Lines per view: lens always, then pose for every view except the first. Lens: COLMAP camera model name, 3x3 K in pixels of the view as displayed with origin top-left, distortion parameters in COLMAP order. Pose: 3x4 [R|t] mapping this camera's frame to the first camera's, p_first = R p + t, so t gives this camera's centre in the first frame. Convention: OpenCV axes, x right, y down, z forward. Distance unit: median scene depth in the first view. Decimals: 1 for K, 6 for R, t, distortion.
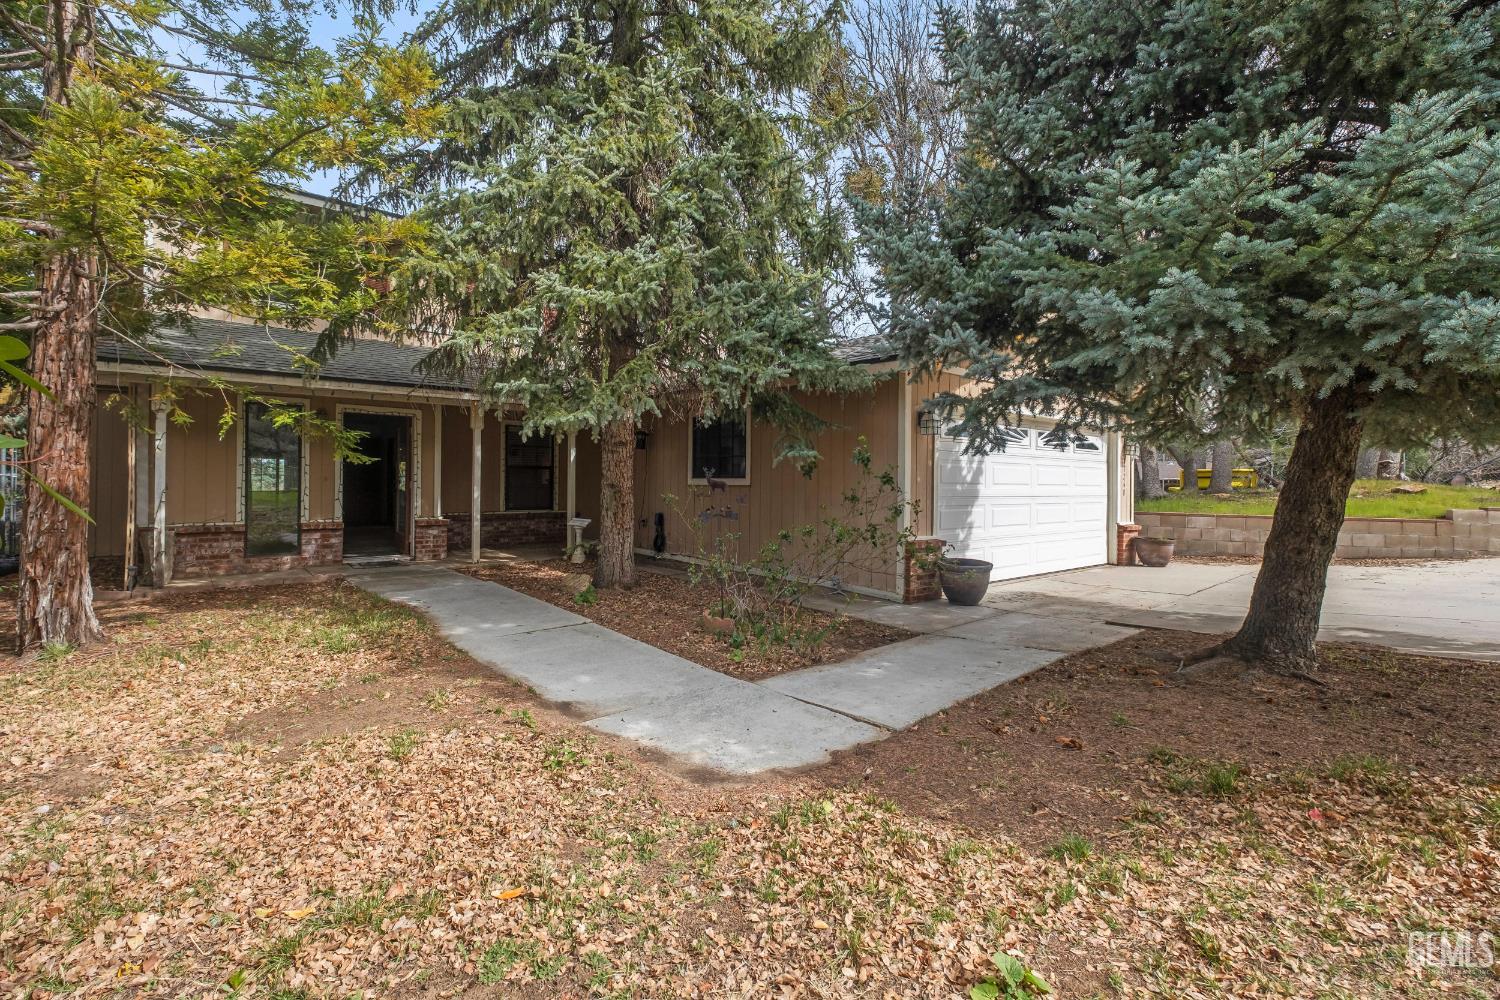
lens RADIAL K [[661.4, 0, 745.4], [0, 661.4, 503.5], [0, 0, 1]] dist [0.000130, -0.000582]
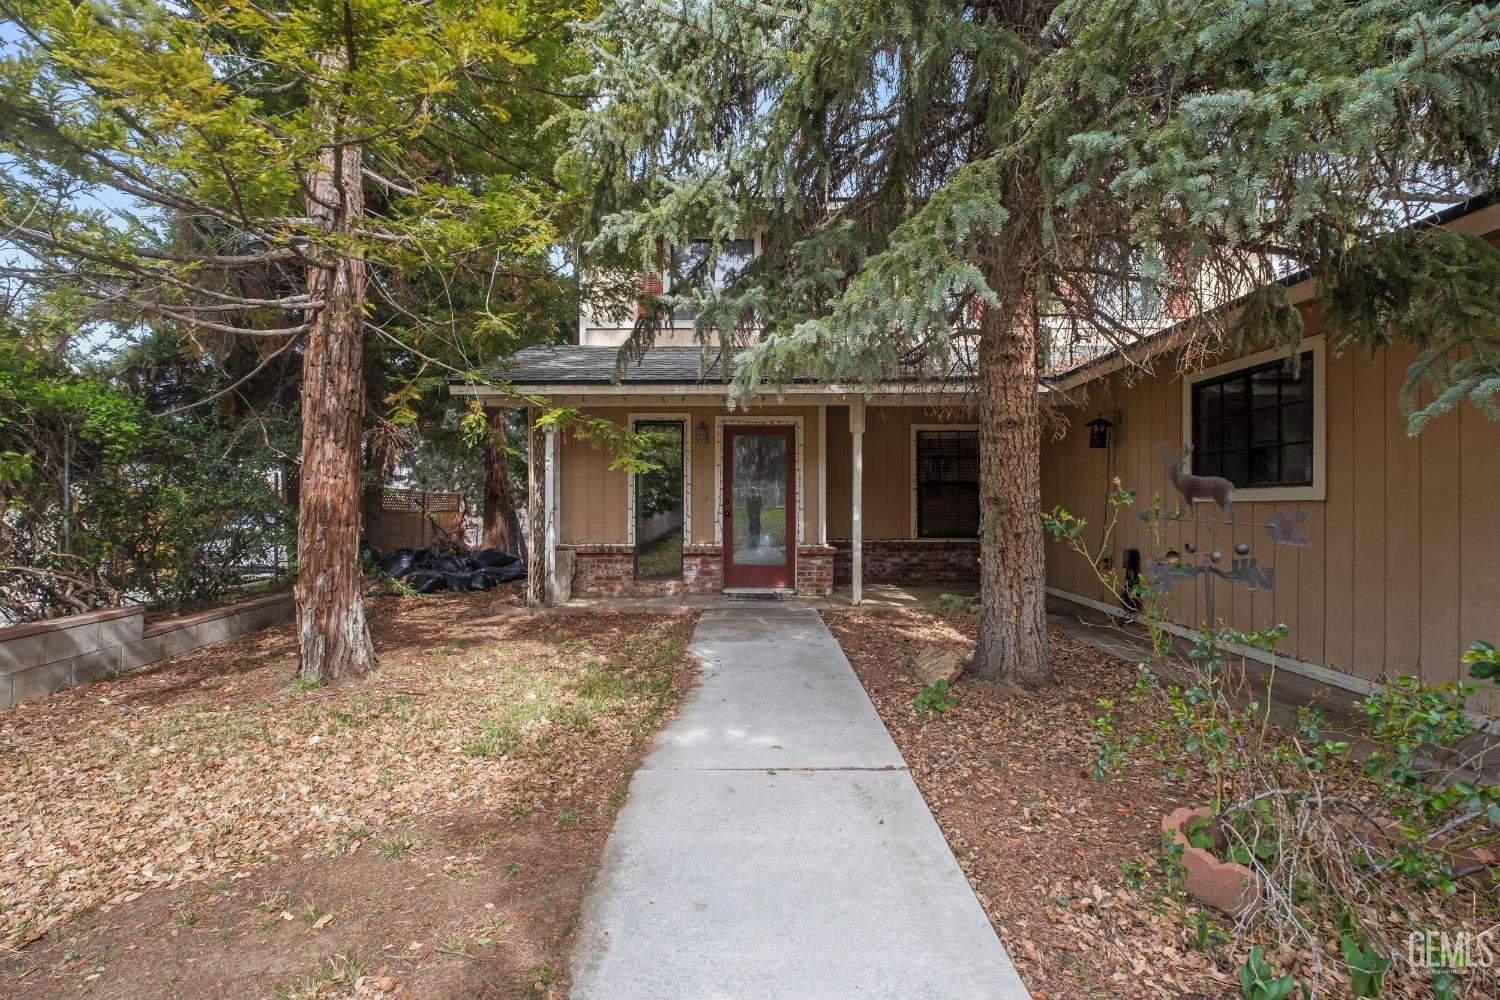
lens RADIAL K [[661.4, 0, 745.4], [0, 661.4, 503.5], [0, 0, 1]] dist [0.000130, -0.000582]
pose [[0.753261, -0.008763, -0.657664, 0.006428], [-0.016304, 0.999355, -0.031990, -0.002812], [0.657520, 0.034820, 0.752632, 0.391284]]
